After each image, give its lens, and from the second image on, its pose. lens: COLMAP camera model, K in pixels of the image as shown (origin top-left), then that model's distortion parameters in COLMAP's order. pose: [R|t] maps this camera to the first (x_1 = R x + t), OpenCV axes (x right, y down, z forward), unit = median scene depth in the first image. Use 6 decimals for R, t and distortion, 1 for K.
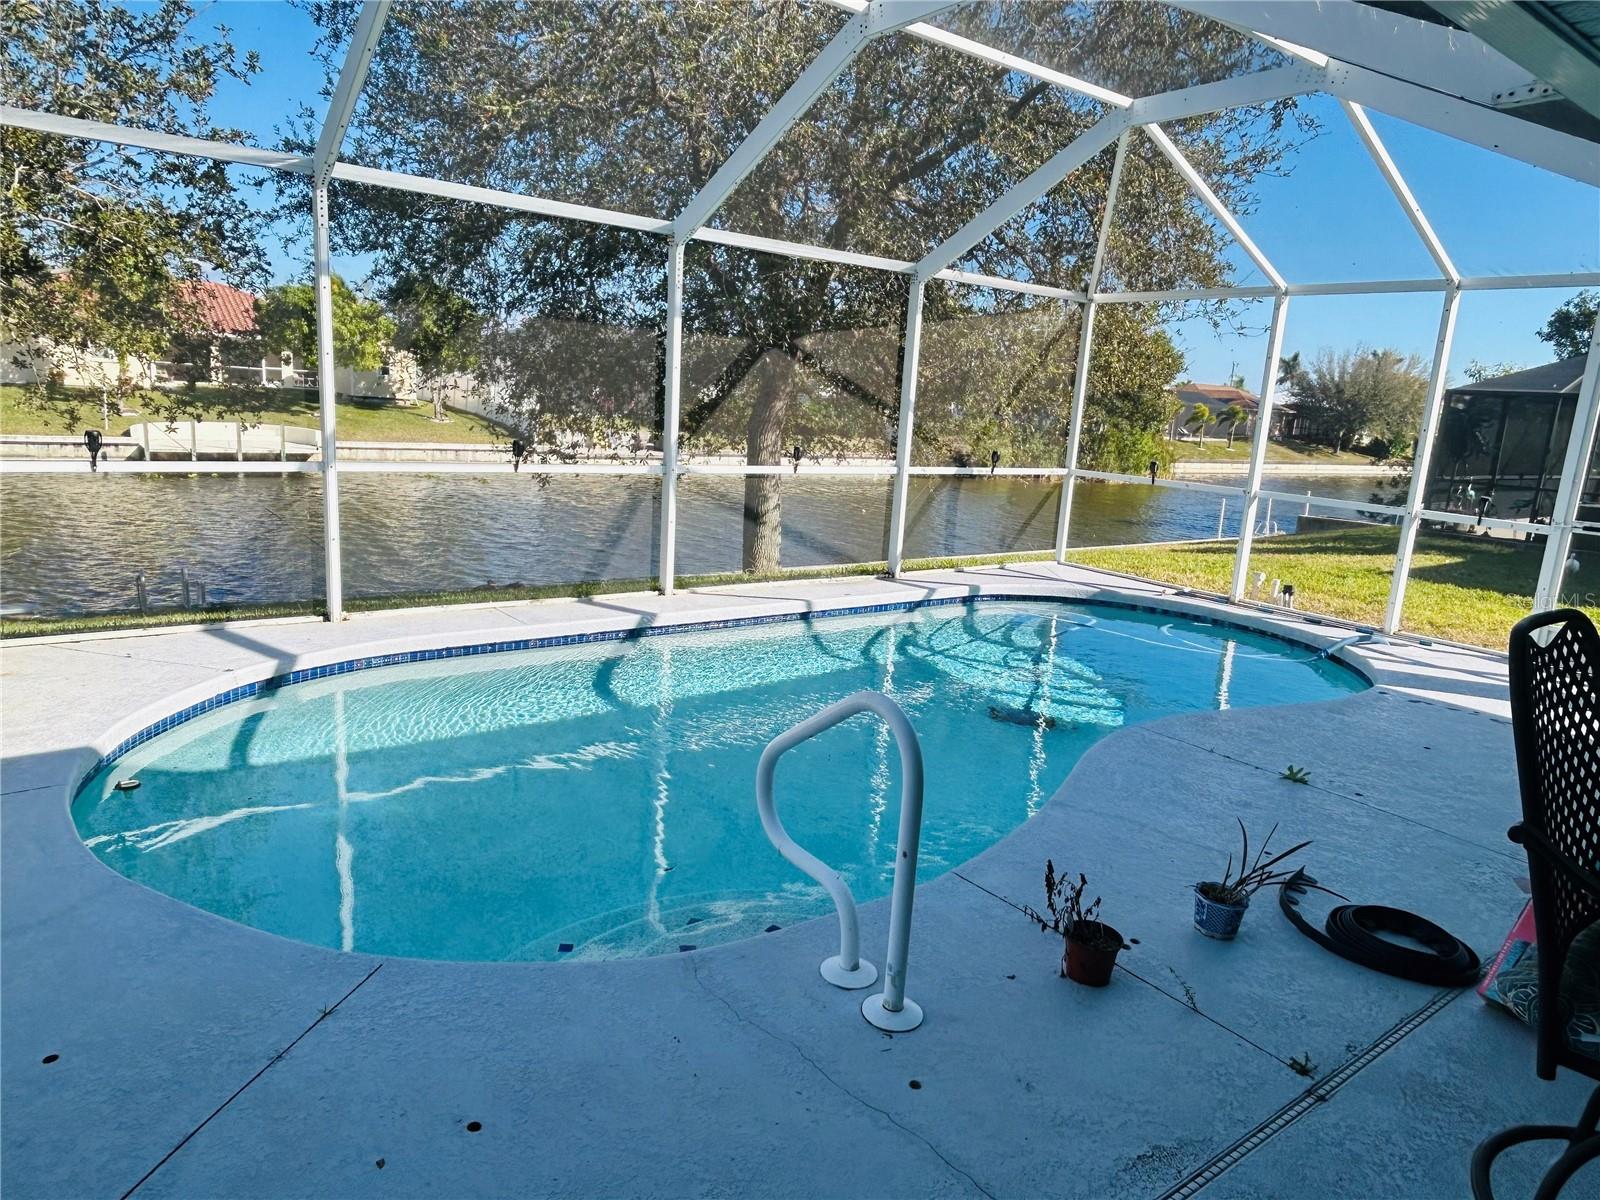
lens RADIAL K [[1013.6, 0, 790.6], [0, 1013.6, 606.2], [0, 0, 1]] dist [-0.000989, -0.006894]
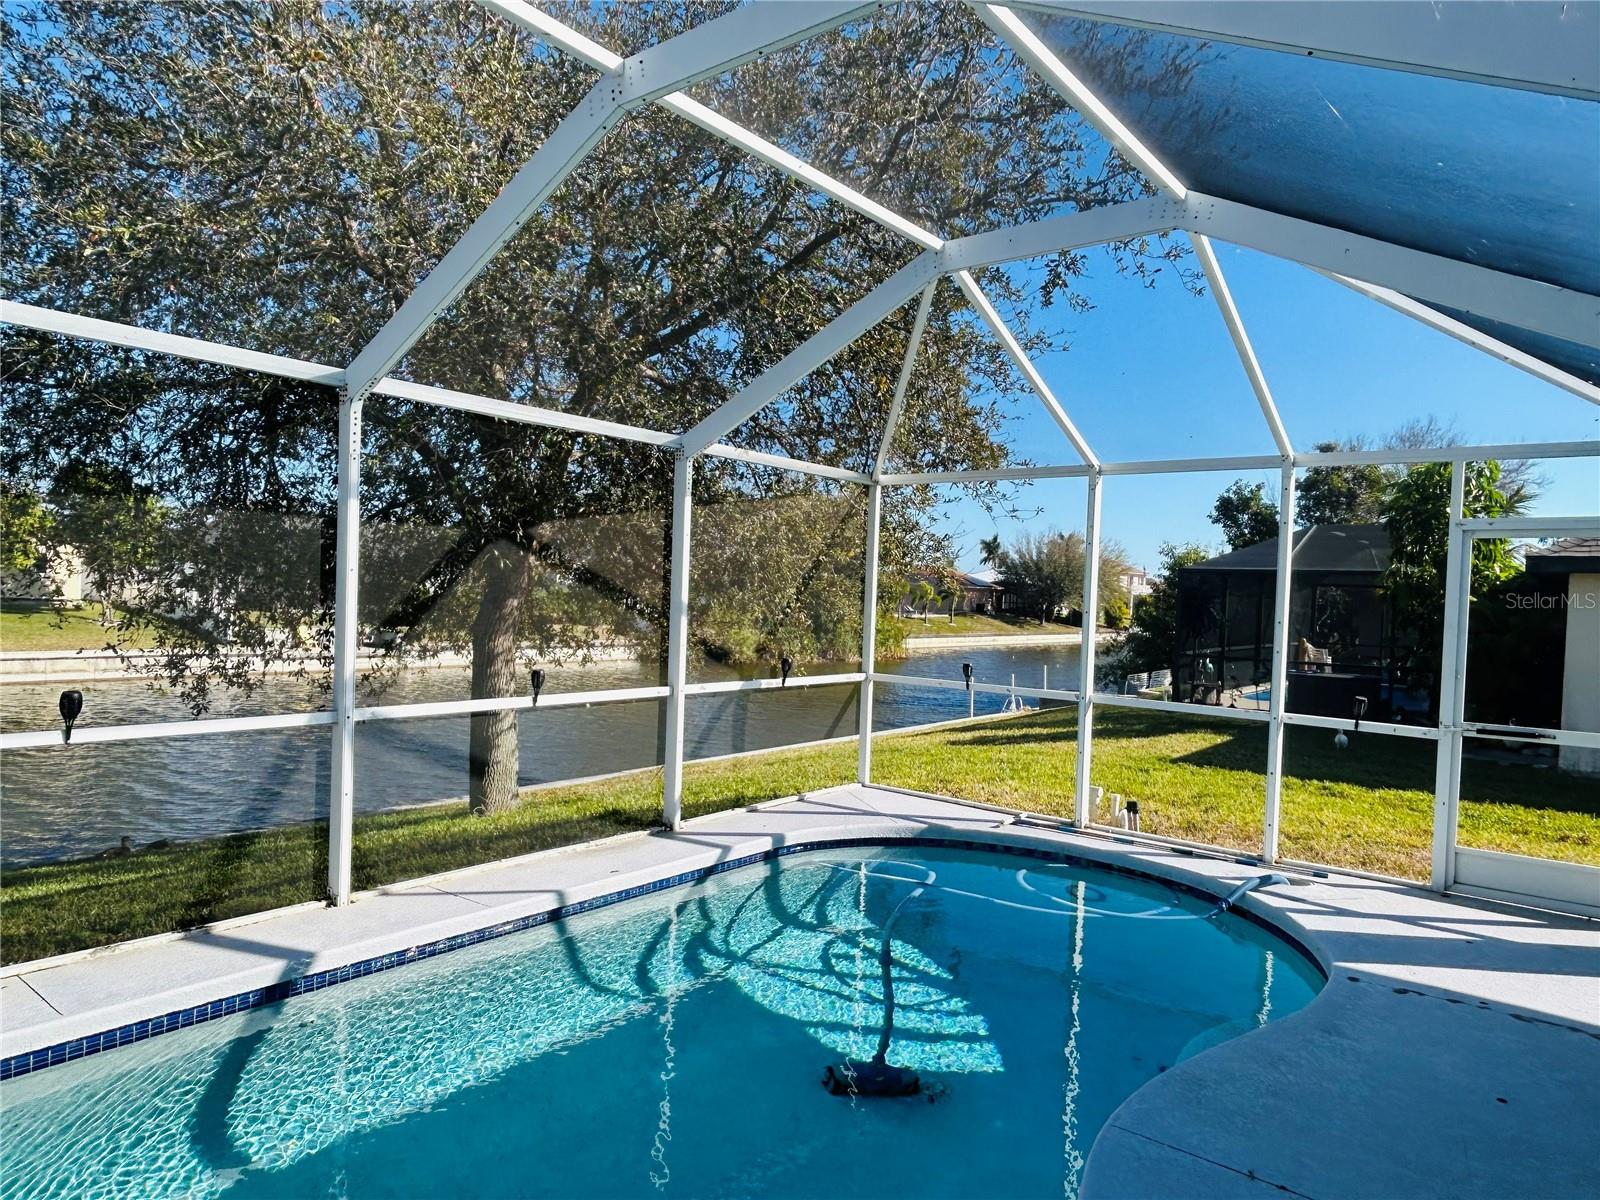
lens RADIAL K [[1013.6, 0, 790.6], [0, 1013.6, 606.2], [0, 0, 1]] dist [-0.000989, -0.006894]
pose [[0.967302, -0.028289, 0.252043, 0.000866], [0.072783, 0.982923, -0.169010, -0.055873], [-0.242958, 0.181829, 0.952843, 0.211338]]
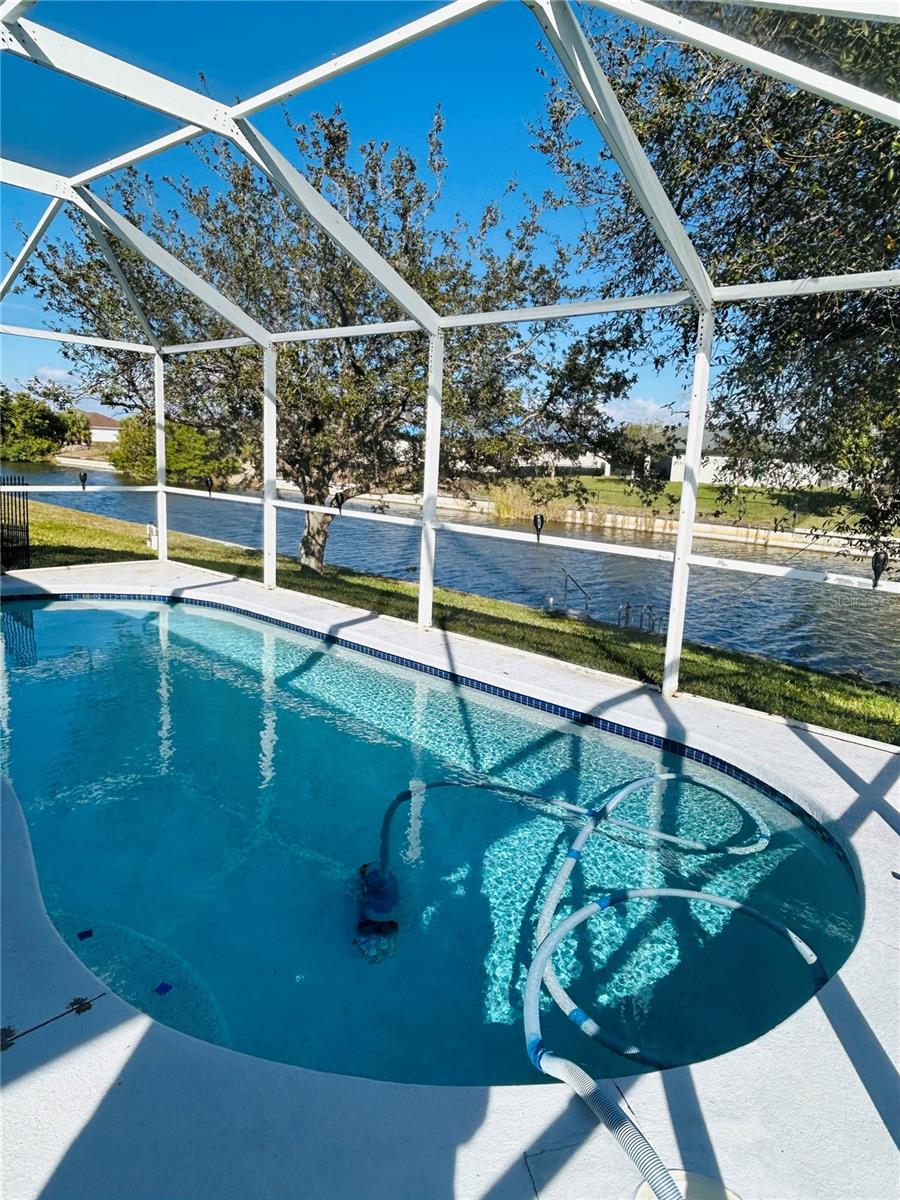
lens RADIAL K [[784.1, 0, 449.8], [0, 784.1, 576.0], [0, 0, 1]] dist [0.000869, -0.001111]
pose [[0.163996, 0.108591, -0.980466, 0.621215], [-0.227799, 0.971227, 0.069465, -0.114355], [0.959798, 0.211957, 0.184015, 0.677761]]
